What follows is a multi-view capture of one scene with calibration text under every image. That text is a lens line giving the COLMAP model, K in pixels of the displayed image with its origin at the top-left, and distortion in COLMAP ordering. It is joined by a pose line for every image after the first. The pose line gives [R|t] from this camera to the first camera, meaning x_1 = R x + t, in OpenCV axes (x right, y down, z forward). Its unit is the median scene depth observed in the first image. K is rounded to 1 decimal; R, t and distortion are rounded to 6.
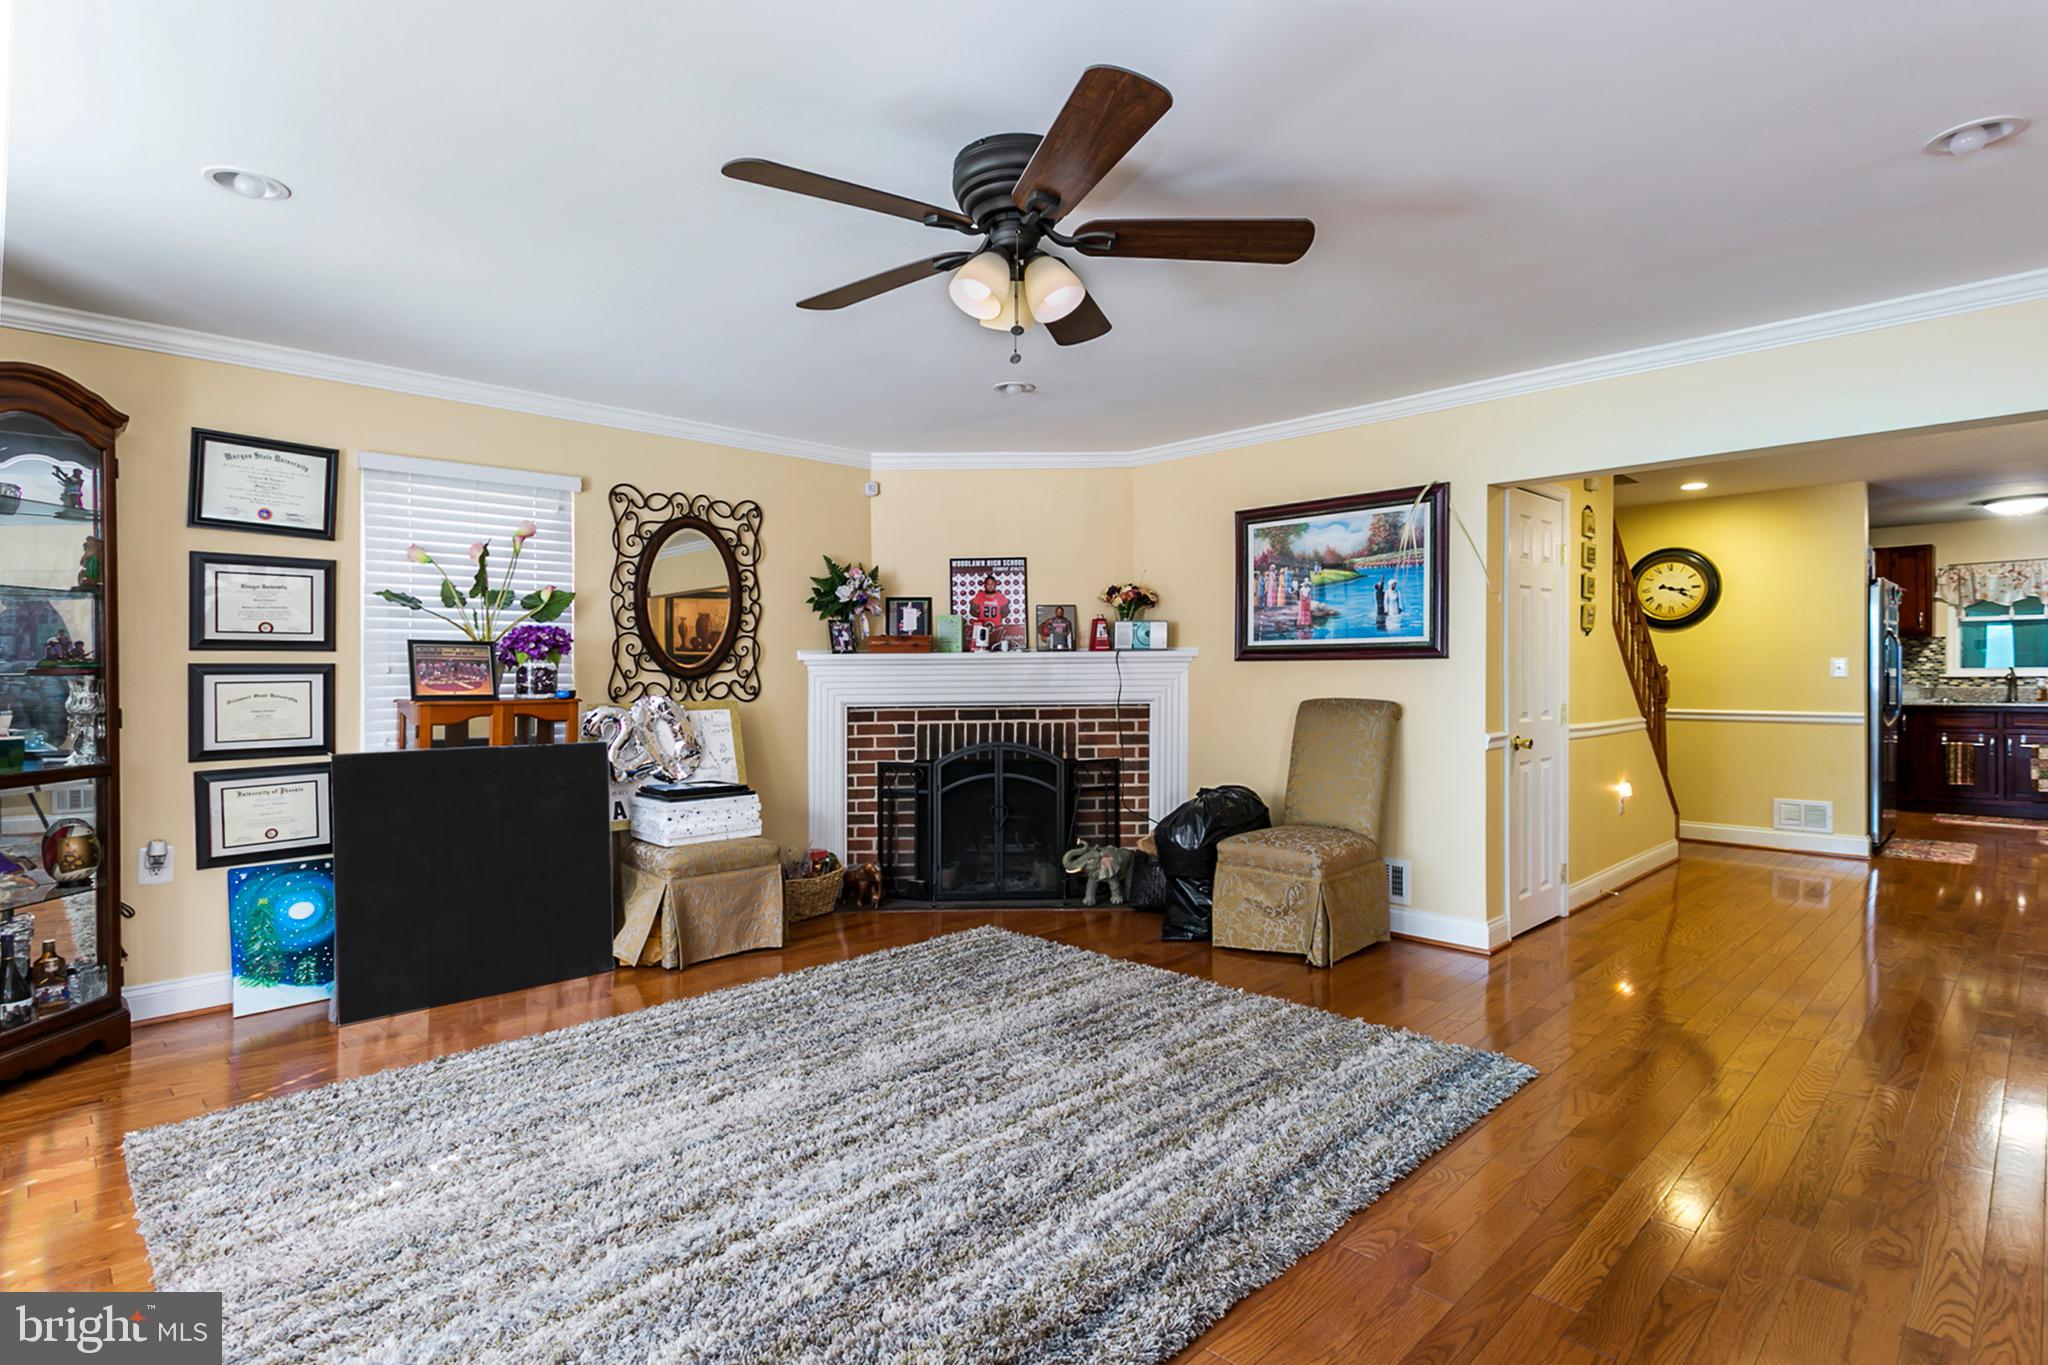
lens RADIAL K [[1022.6, 0, 1011.7], [0, 1022.6, 688.7], [0, 0, 1]] dist [0.008835, 0.001212]
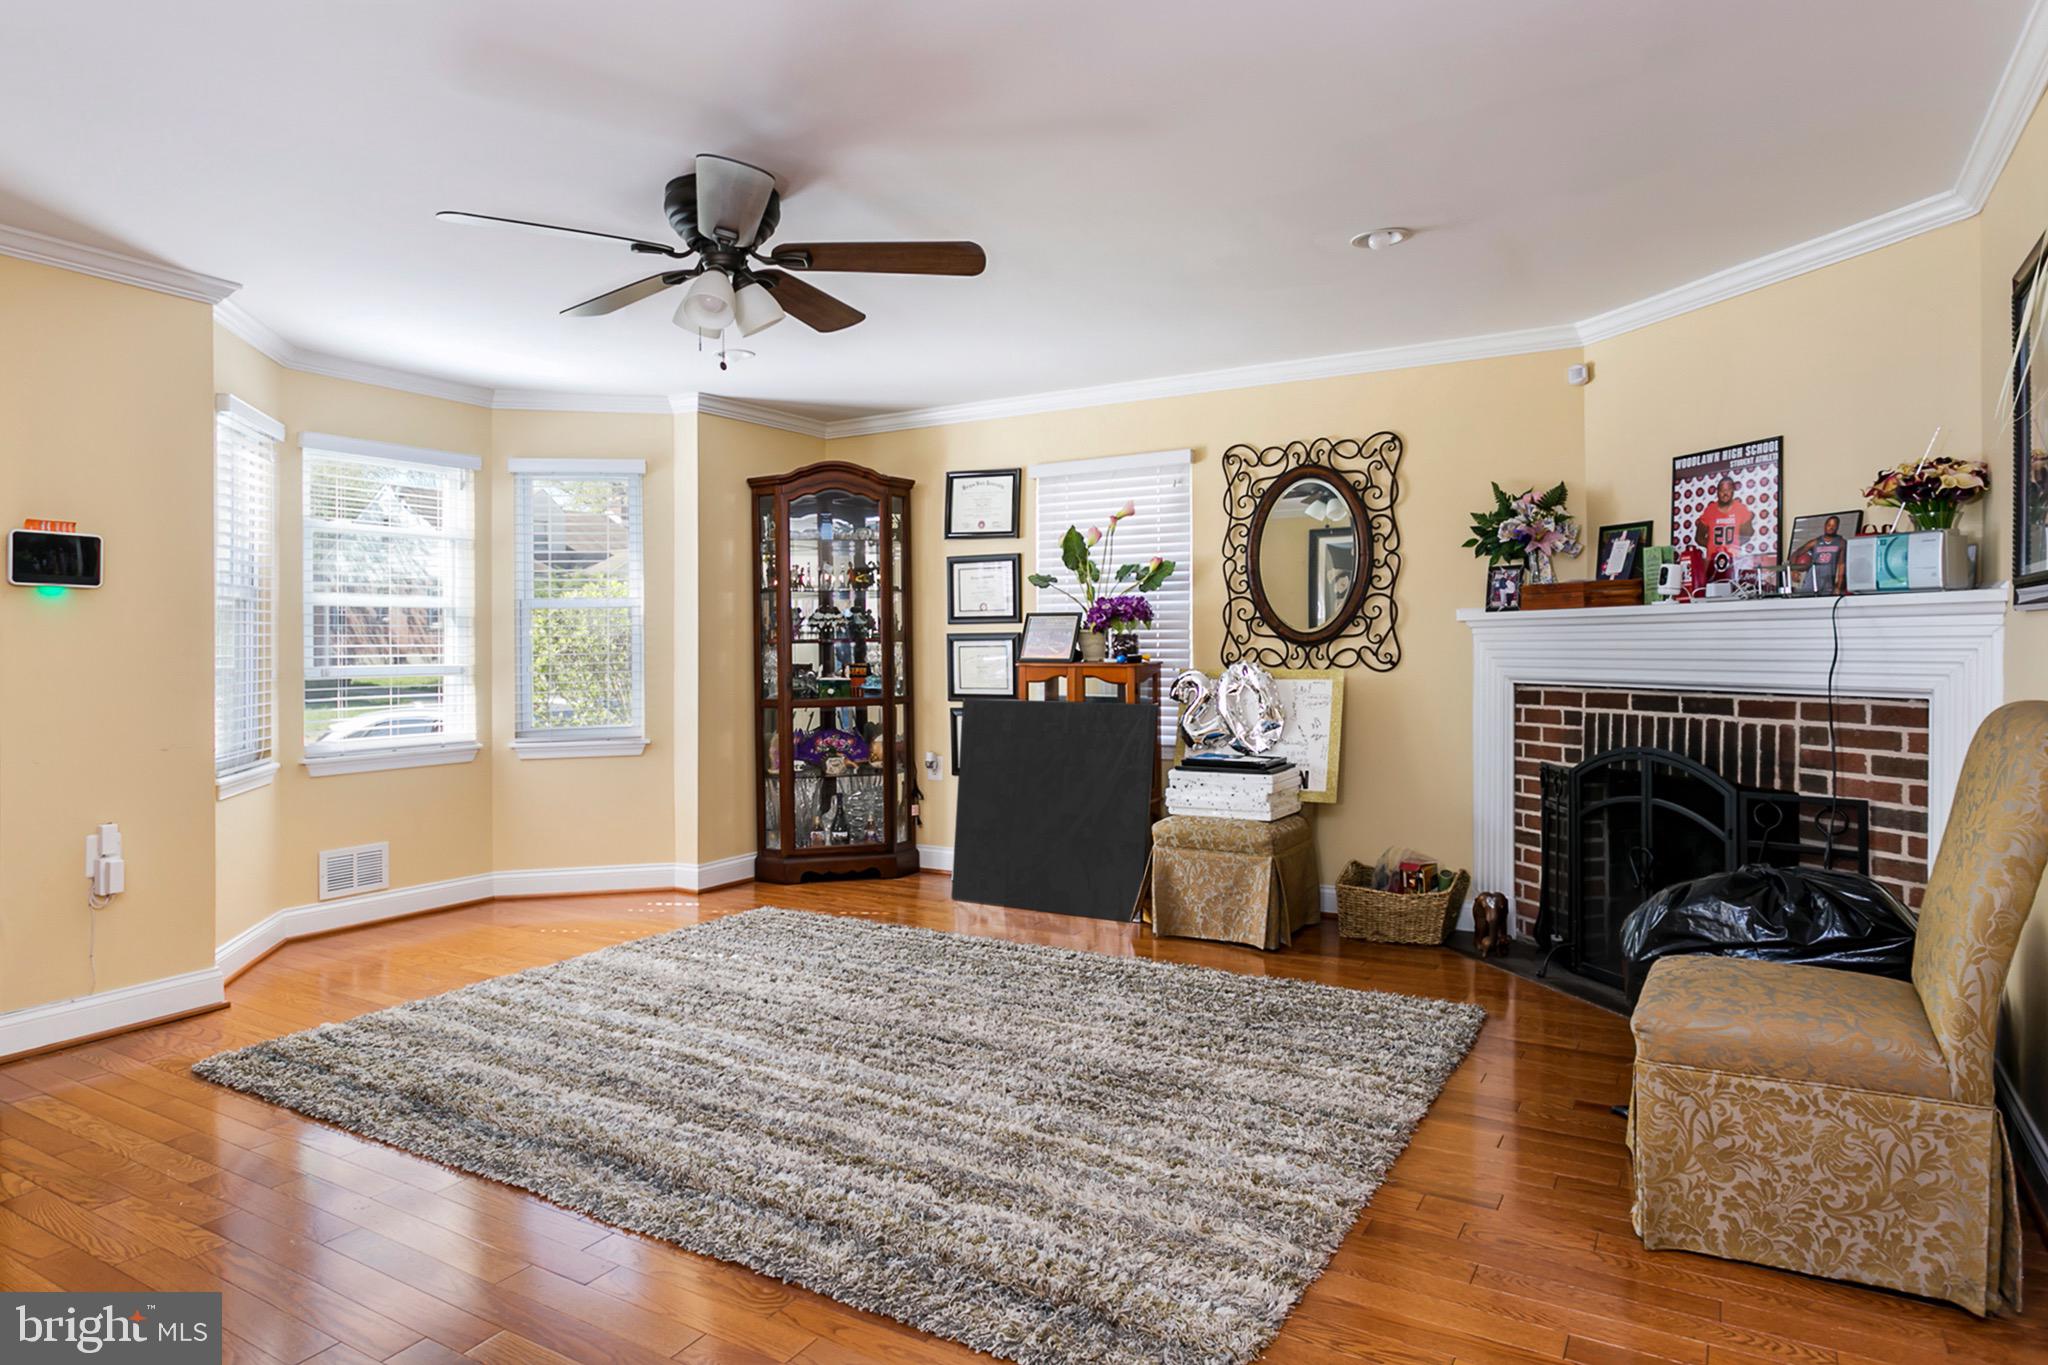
lens RADIAL K [[1241.9, 0, 1018.7], [0, 1241.9, 665.2], [0, 0, 1]] dist [-0.003159, 0.001324]
pose [[0.247266, 0.021131, -0.968717, 0.649921], [-0.008430, 0.999771, 0.019657, -0.010212], [0.968911, 0.003305, 0.247387, 0.455063]]
